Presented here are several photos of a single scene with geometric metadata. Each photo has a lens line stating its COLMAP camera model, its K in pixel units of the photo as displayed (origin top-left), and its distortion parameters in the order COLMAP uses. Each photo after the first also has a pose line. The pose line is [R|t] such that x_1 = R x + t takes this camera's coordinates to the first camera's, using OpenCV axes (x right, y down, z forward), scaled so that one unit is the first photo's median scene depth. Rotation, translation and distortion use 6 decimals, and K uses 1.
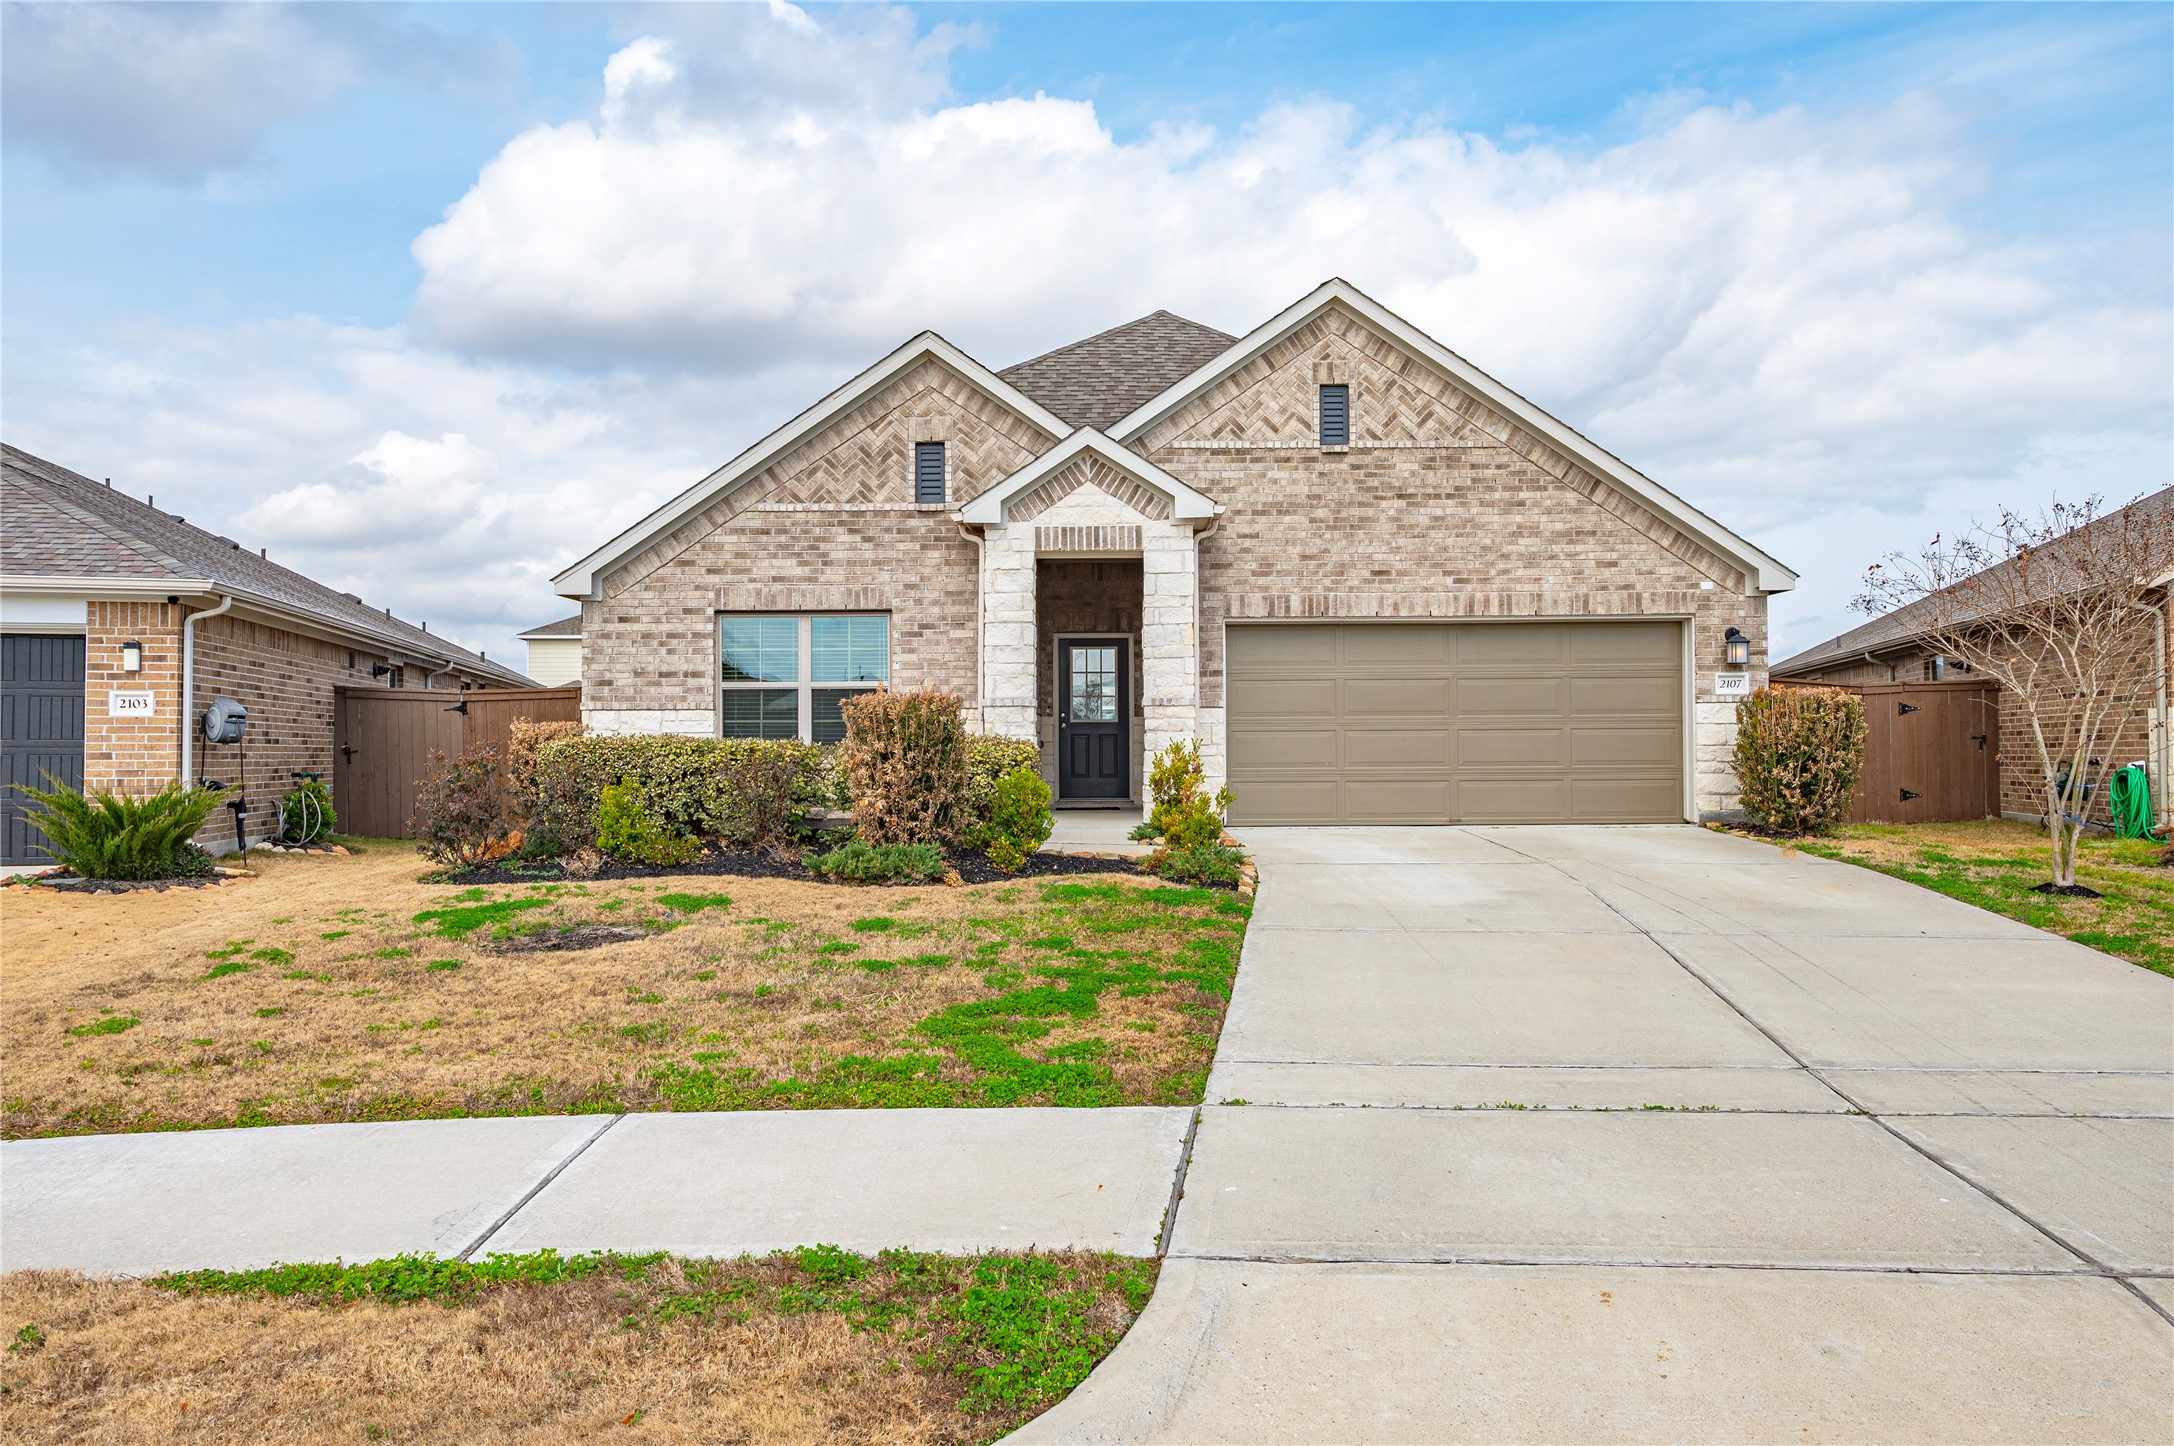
lens RADIAL K [[1497.2, 0, 1090.5], [0, 1497.2, 726.7], [0, 0, 1]] dist [-0.006761, 0.000893]
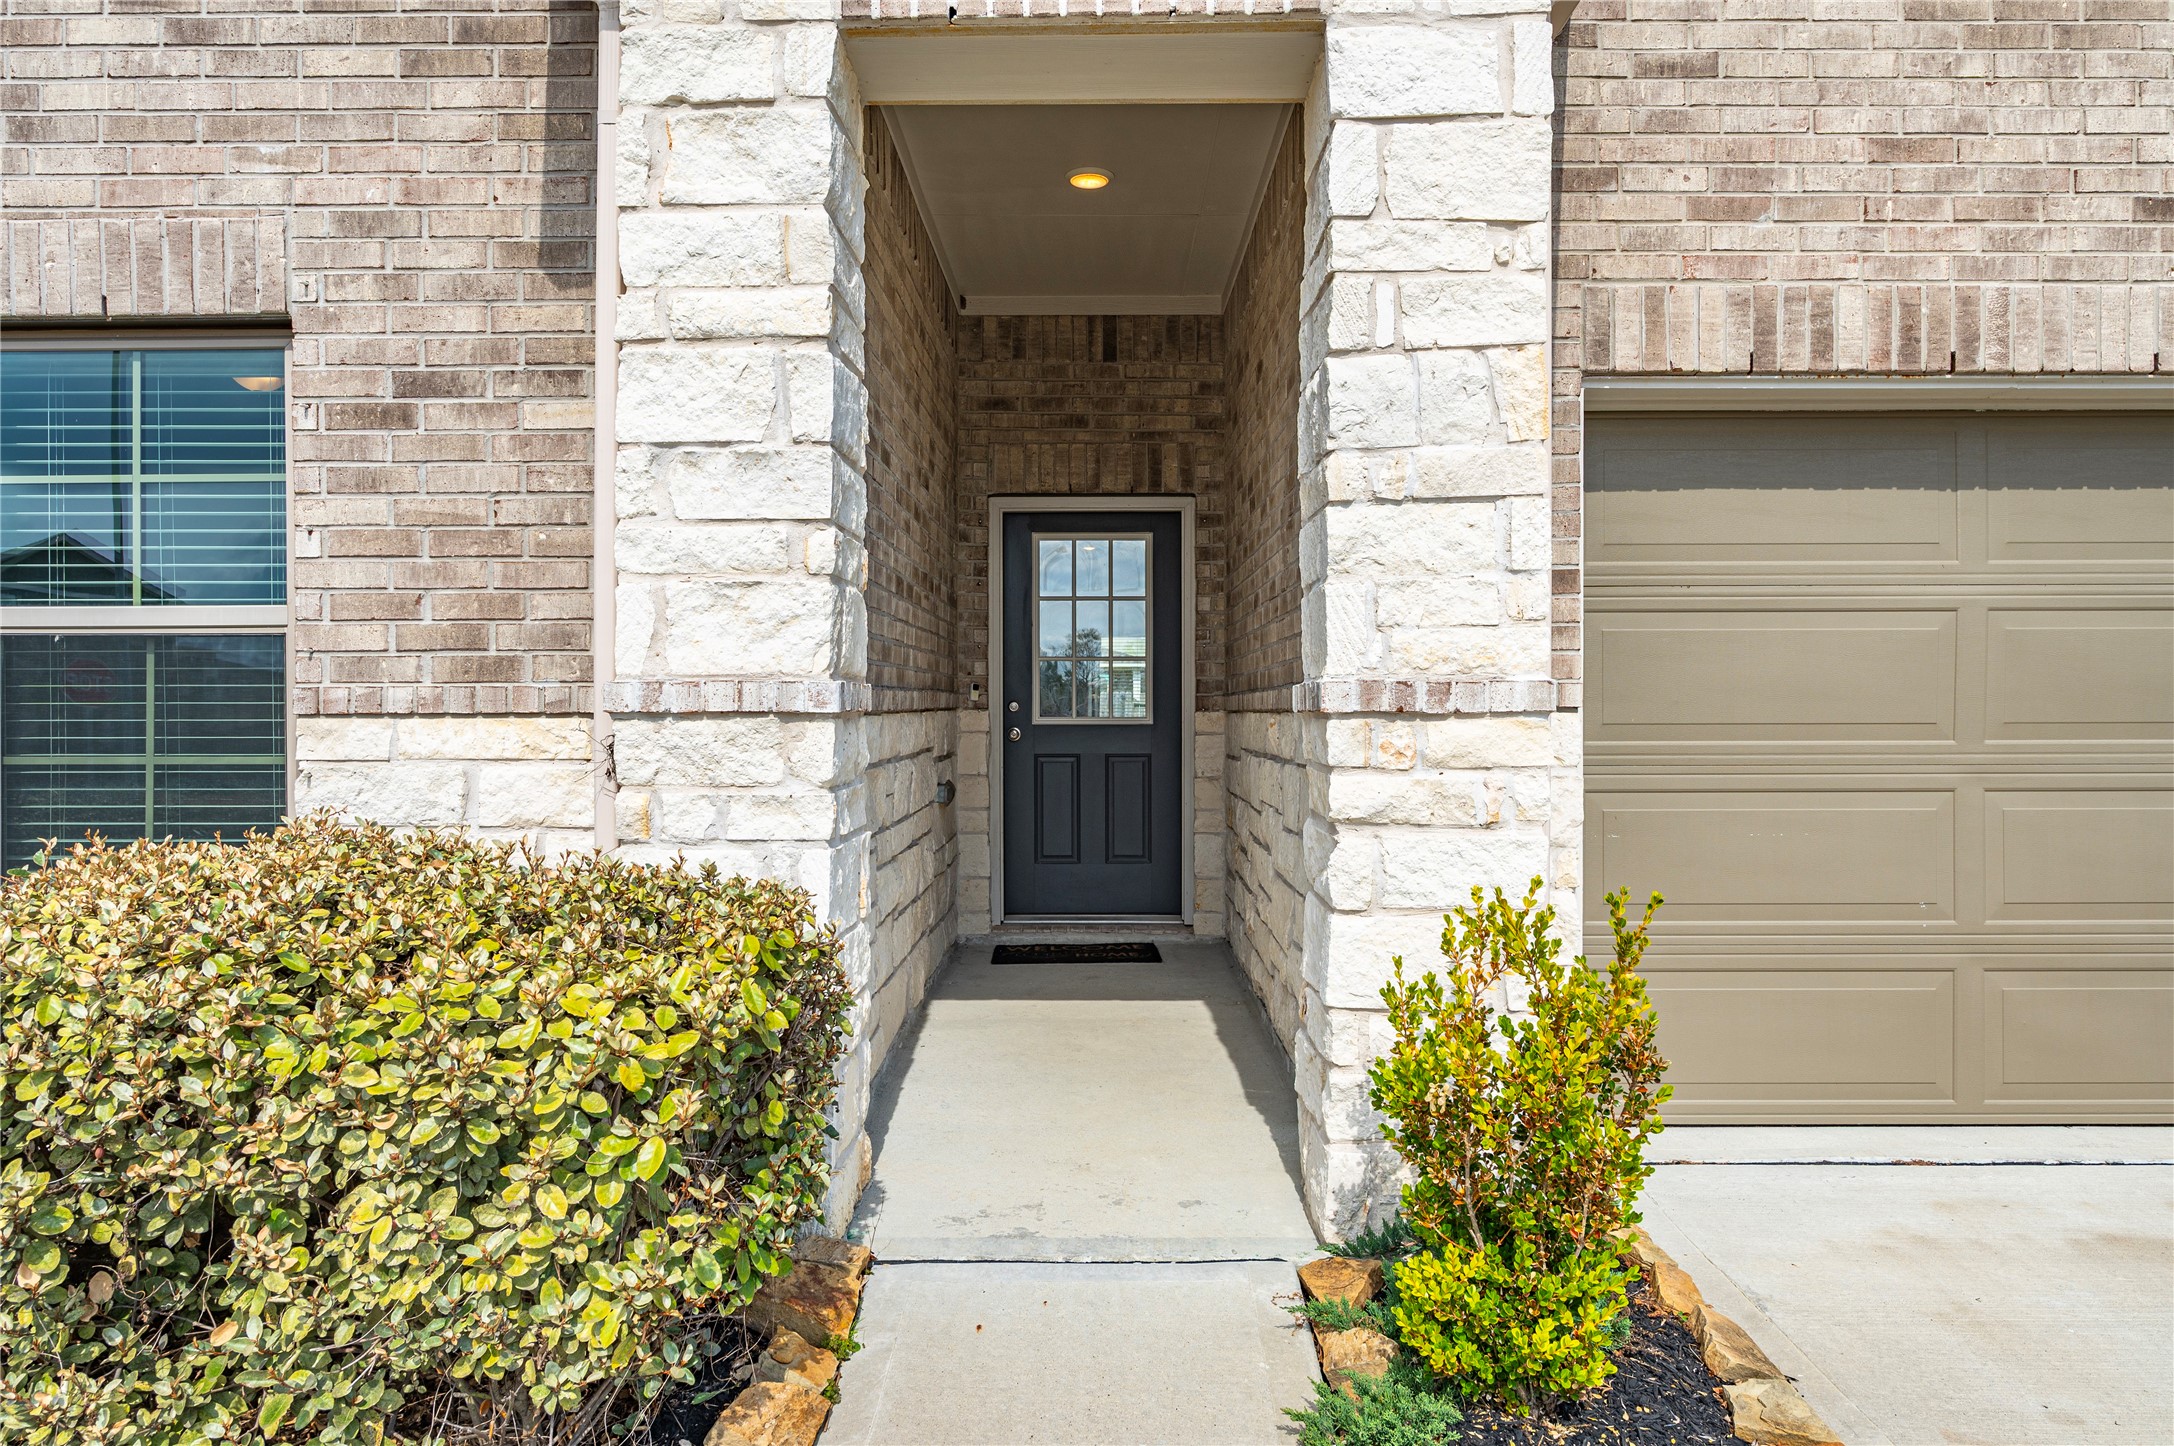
lens RADIAL K [[1497.2, 0, 1096.8], [0, 1497.2, 721.3], [0, 0, 1]] dist [-0.006761, 0.000893]
pose [[0.999941, 0.002631, 0.010505, -0.000837], [-0.002914, 0.999631, 0.027010, -0.017775], [-0.010430, -0.027039, 0.999580, 0.734309]]
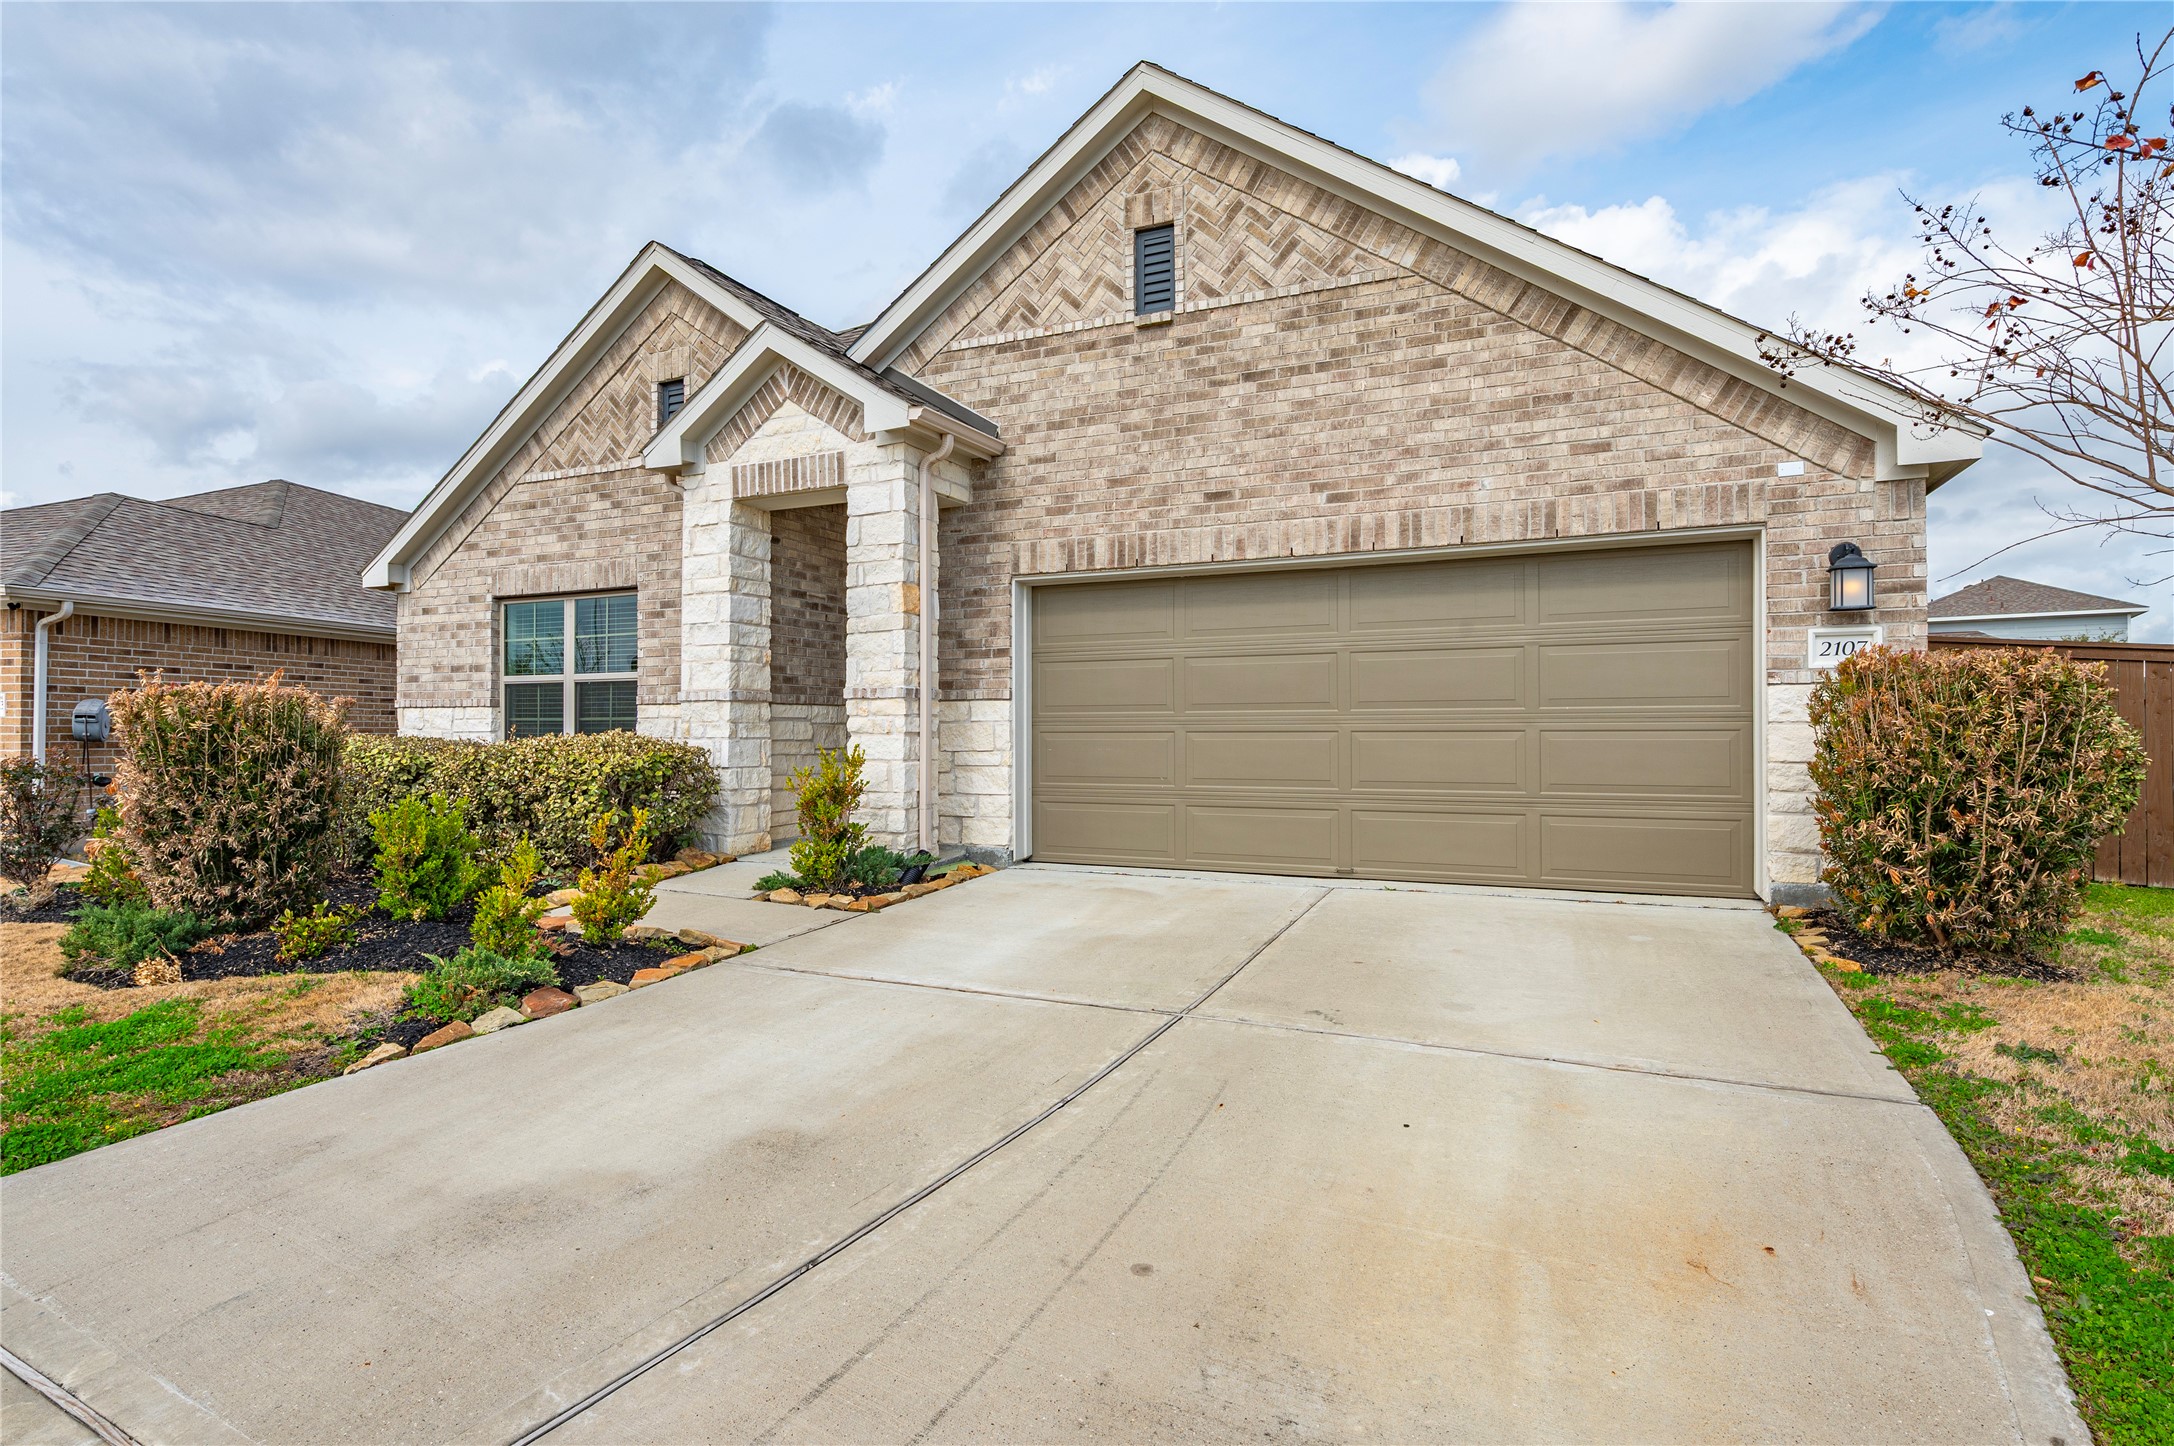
lens RADIAL K [[1115.7, 0, 1072.5], [0, 1115.7, 721.5], [0, 0, 1]] dist [-0.006001, 0.000381]
pose [[0.911533, 0.000138, -0.411227, 0.339504], [0.003970, 0.999950, 0.009136, -0.007093], [0.411208, -0.009960, 0.911487, 0.520785]]
